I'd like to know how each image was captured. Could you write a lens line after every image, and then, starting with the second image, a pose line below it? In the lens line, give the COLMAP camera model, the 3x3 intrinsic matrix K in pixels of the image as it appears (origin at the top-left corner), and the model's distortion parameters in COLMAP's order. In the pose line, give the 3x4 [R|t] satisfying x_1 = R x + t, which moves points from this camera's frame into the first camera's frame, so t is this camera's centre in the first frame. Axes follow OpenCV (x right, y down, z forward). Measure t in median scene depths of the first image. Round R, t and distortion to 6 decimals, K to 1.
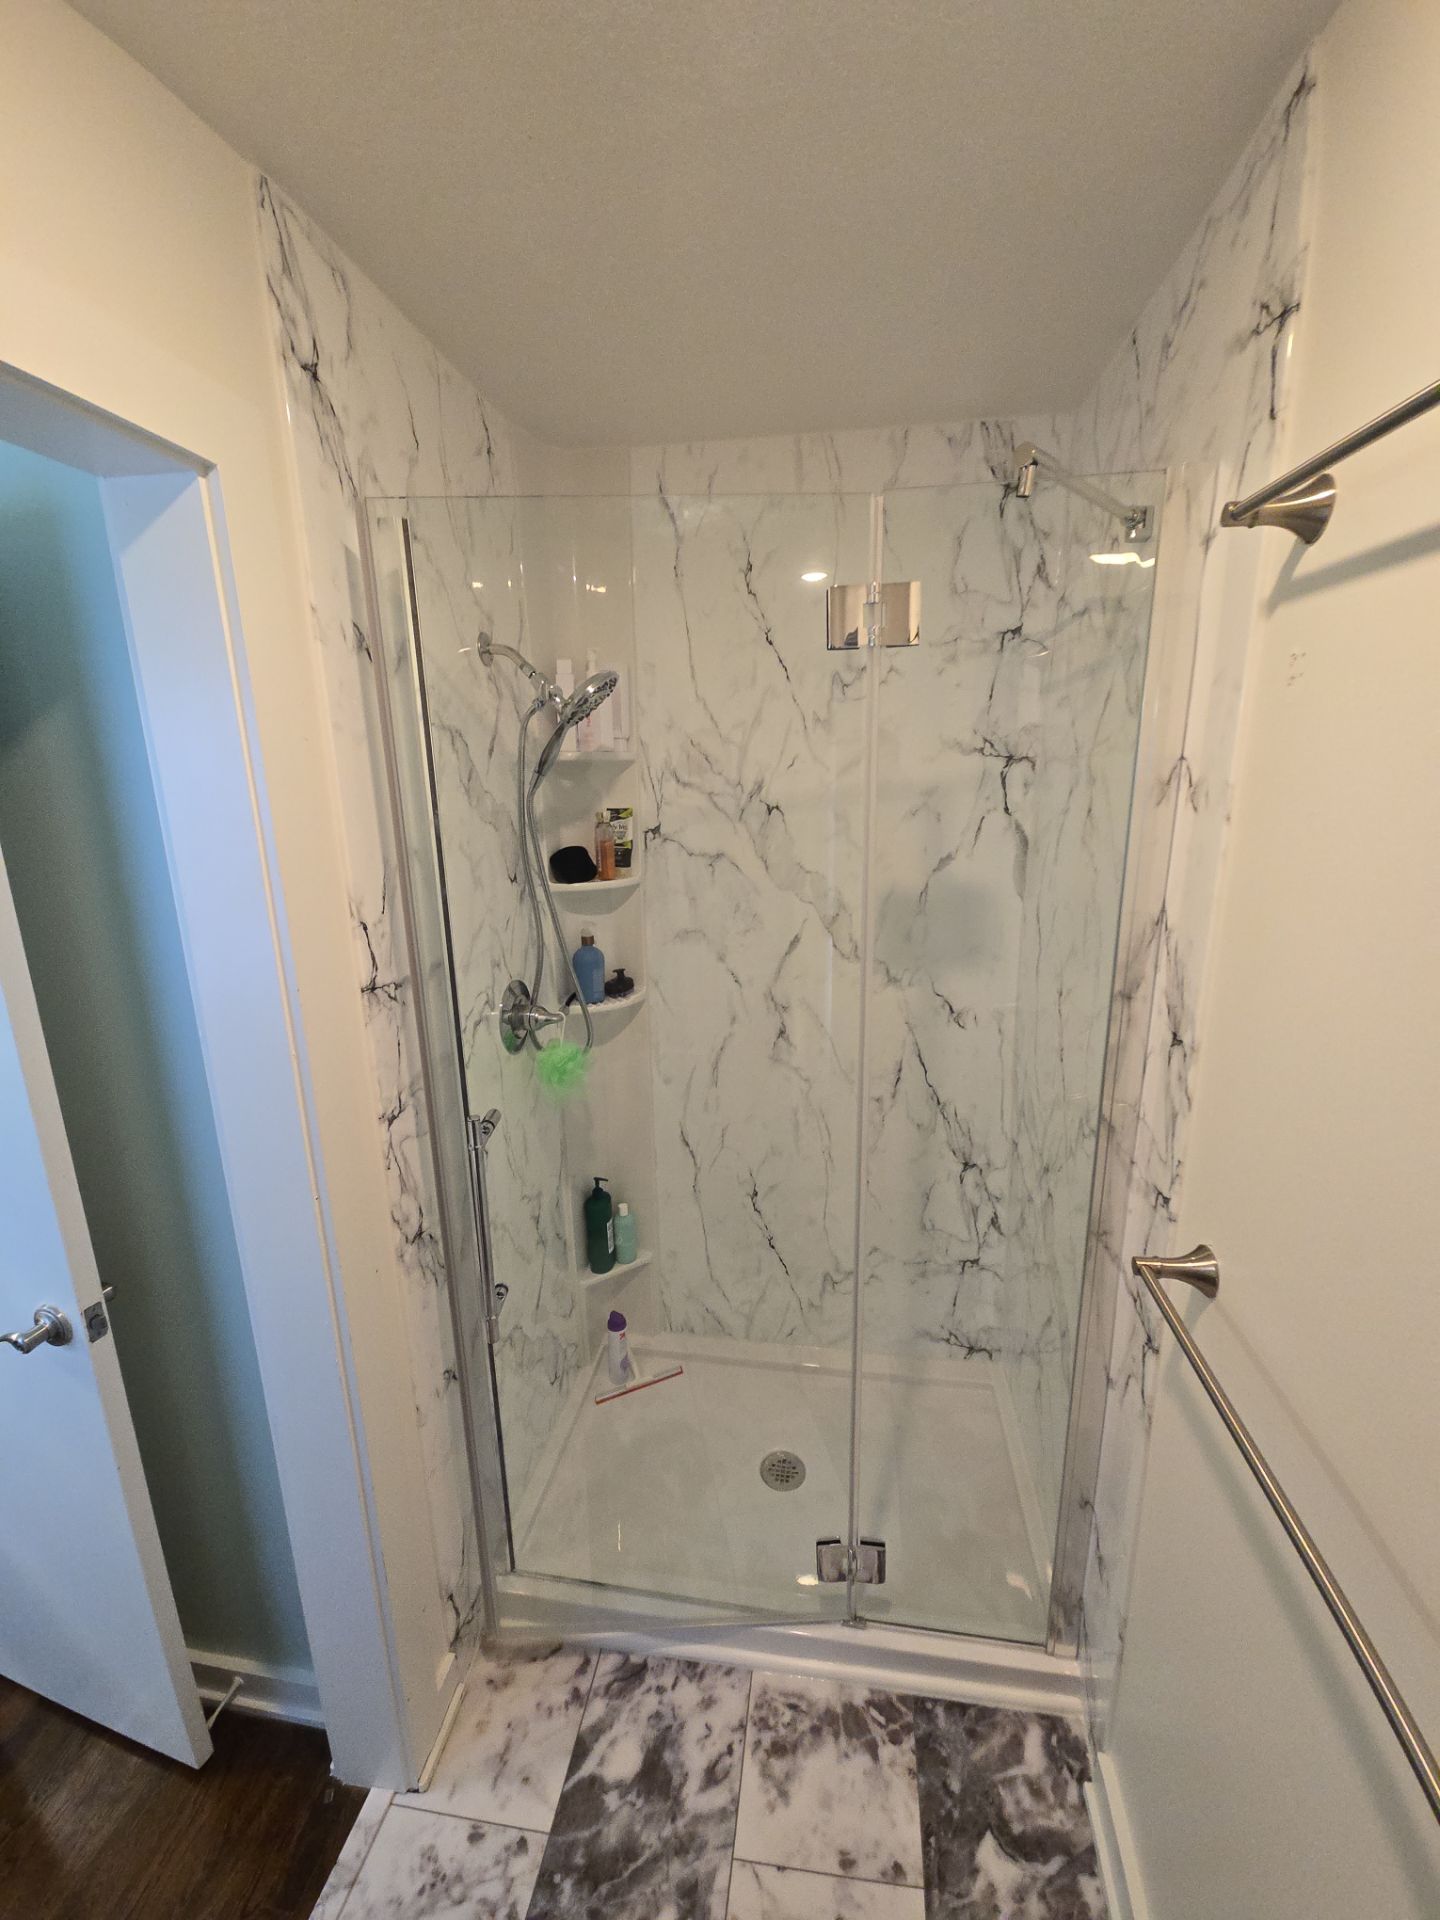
lens RADIAL K [[783.2, 0, 725.5], [0, 783.2, 952.3], [0, 0, 1]] dist [0.009440, -0.007627]
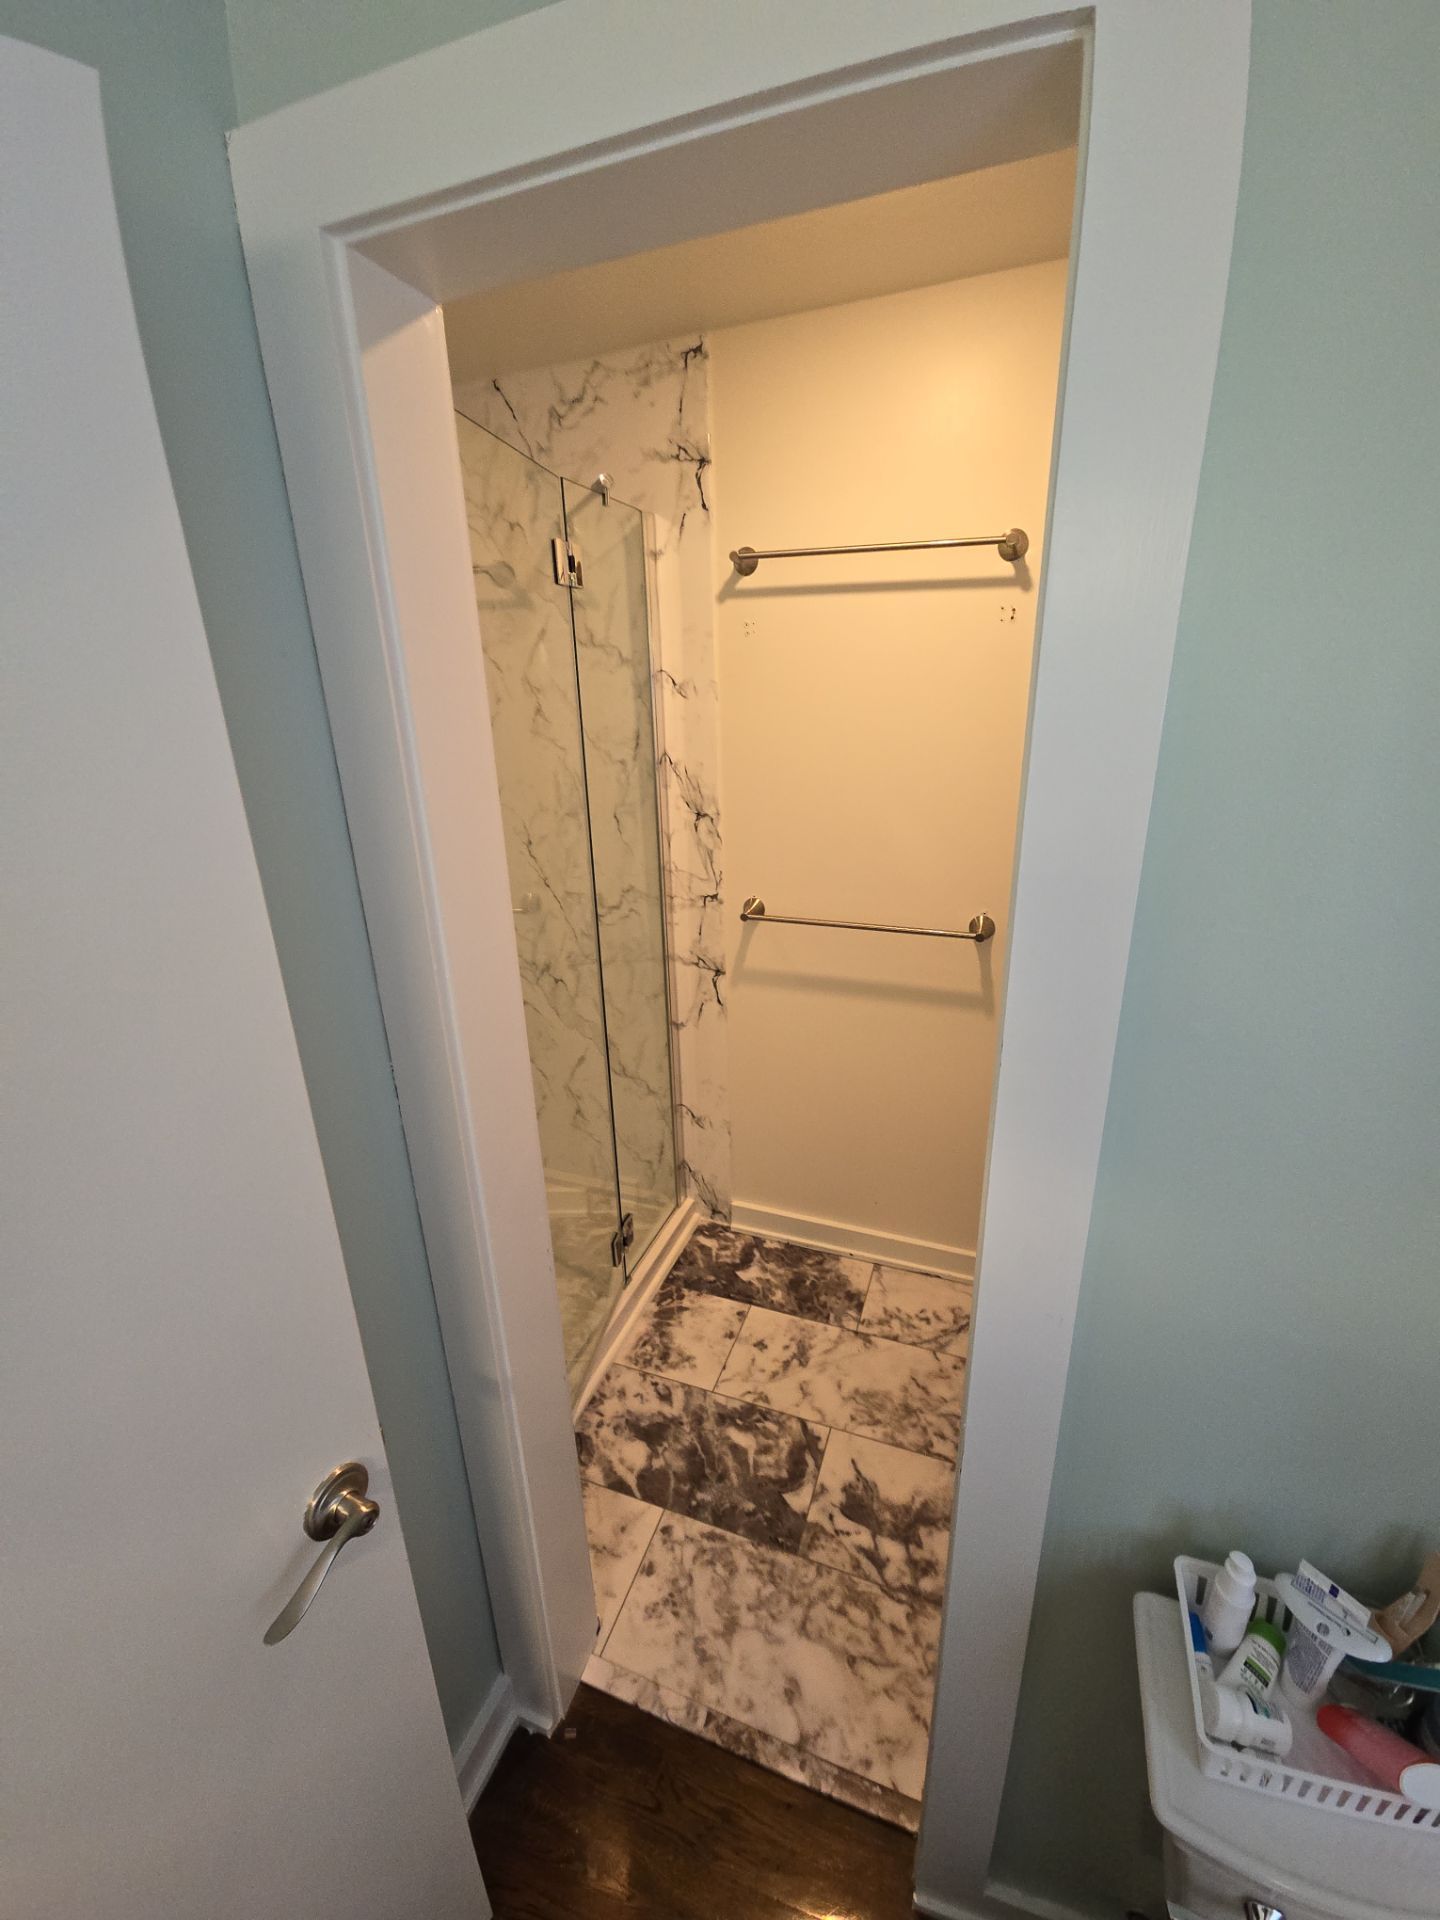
lens RADIAL K [[783.2, 0, 727.3], [0, 783.2, 950.7], [0, 0, 1]] dist [0.009440, -0.007627]
pose [[0.204710, -0.300962, 0.931405, -0.972820], [0.249111, 0.936243, 0.247775, -0.030656], [-0.946593, 0.181301, 0.266631, 0.331140]]
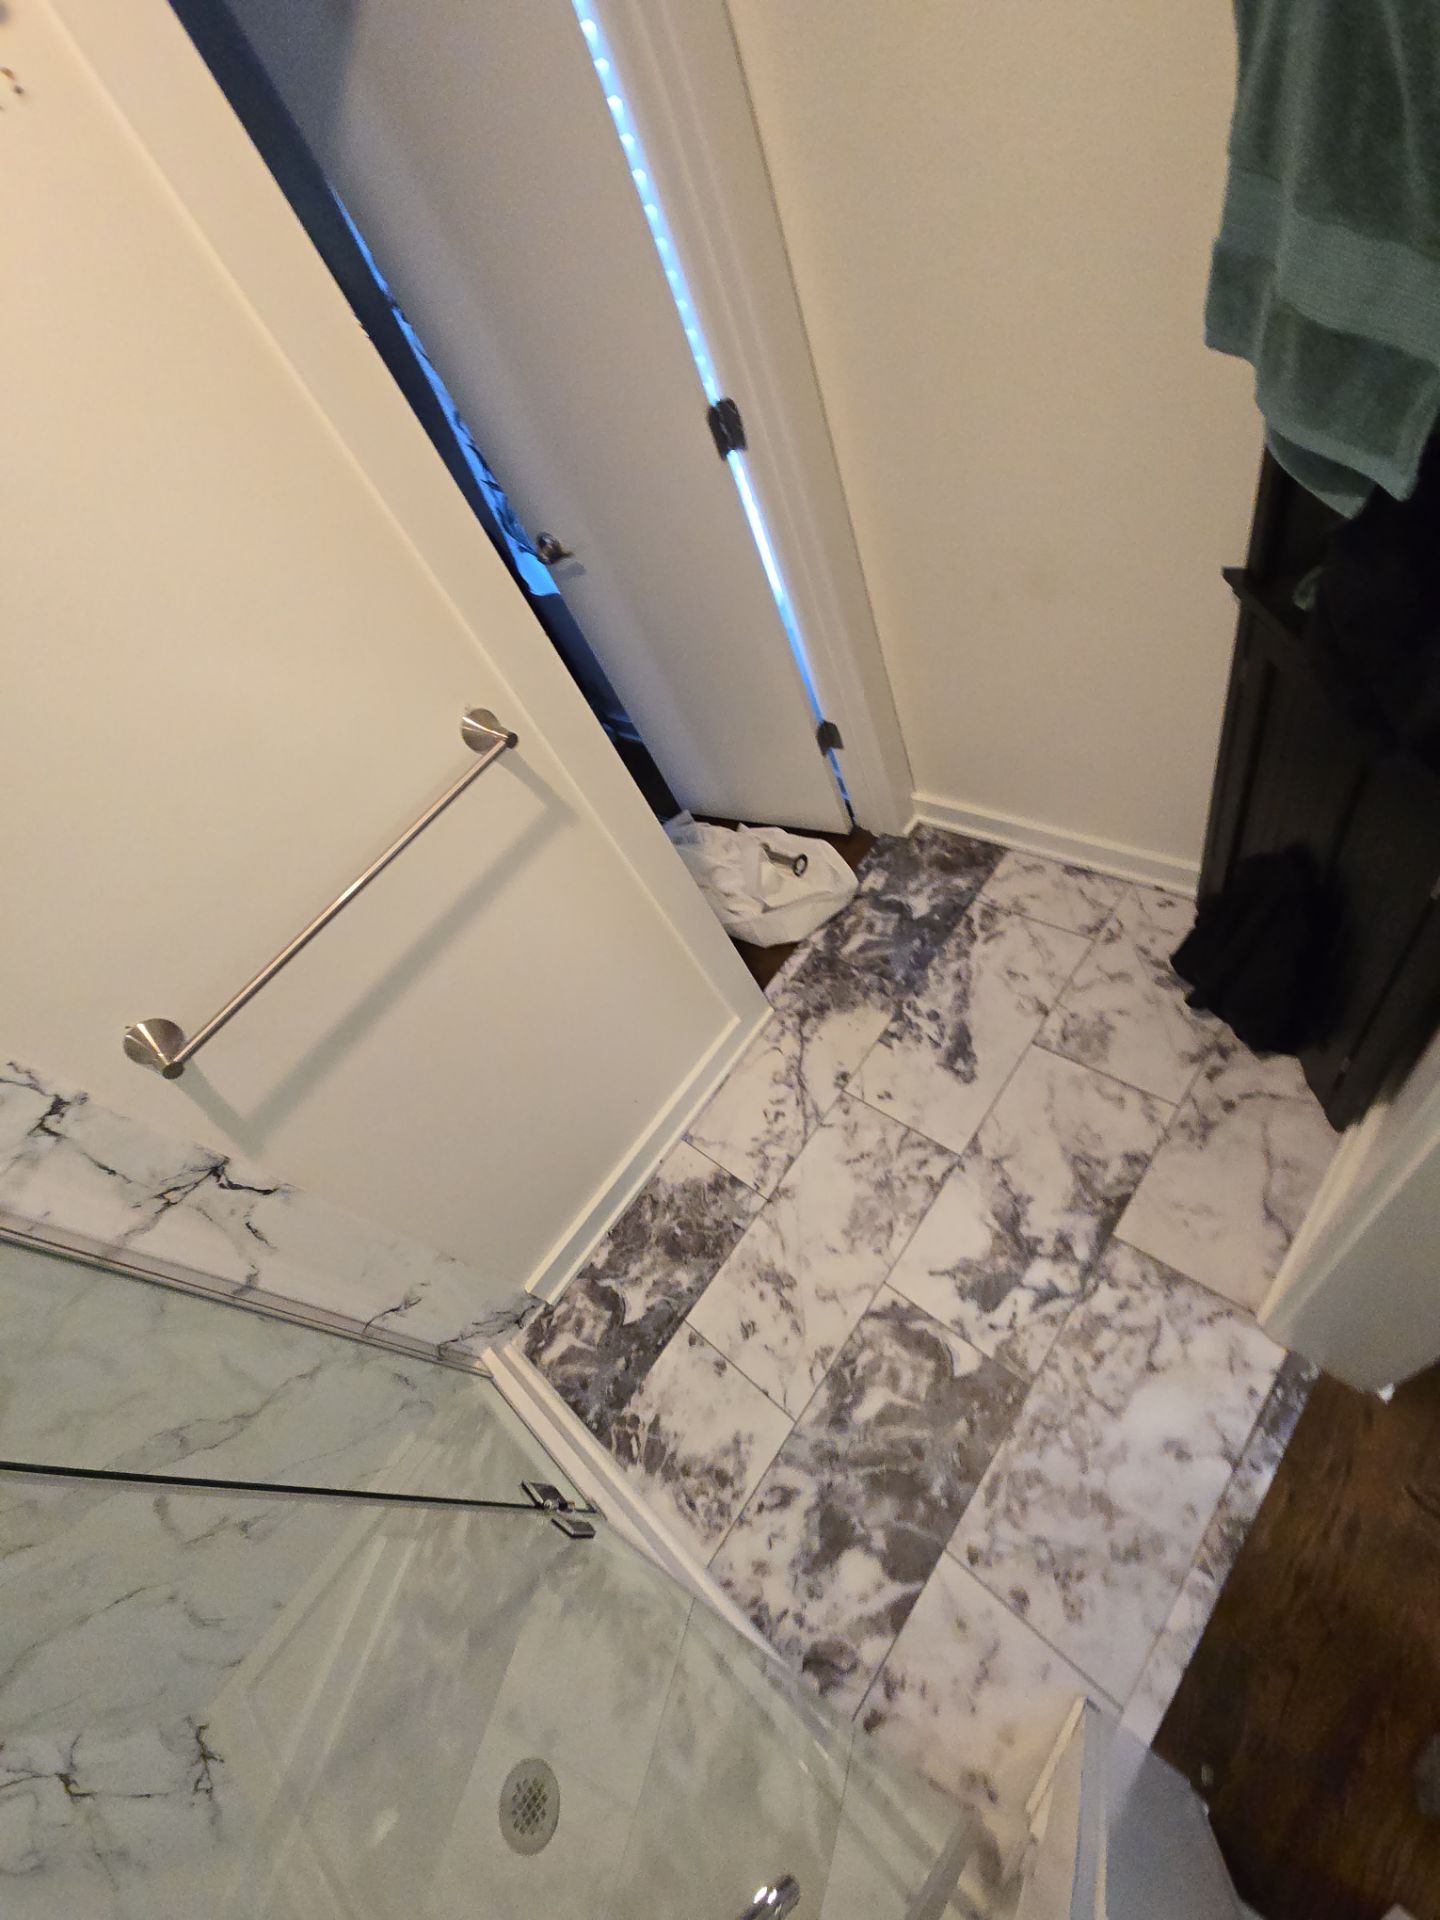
lens RADIAL K [[783.2, 0, 725.7], [0, 783.2, 951.4], [0, 0, 1]] dist [0.009440, -0.007627]
pose [[-0.792940, -0.218867, 0.568632, -0.346233], [0.471327, 0.371096, 0.800087, -0.066393], [-0.386129, 0.902433, -0.191099, 0.525366]]
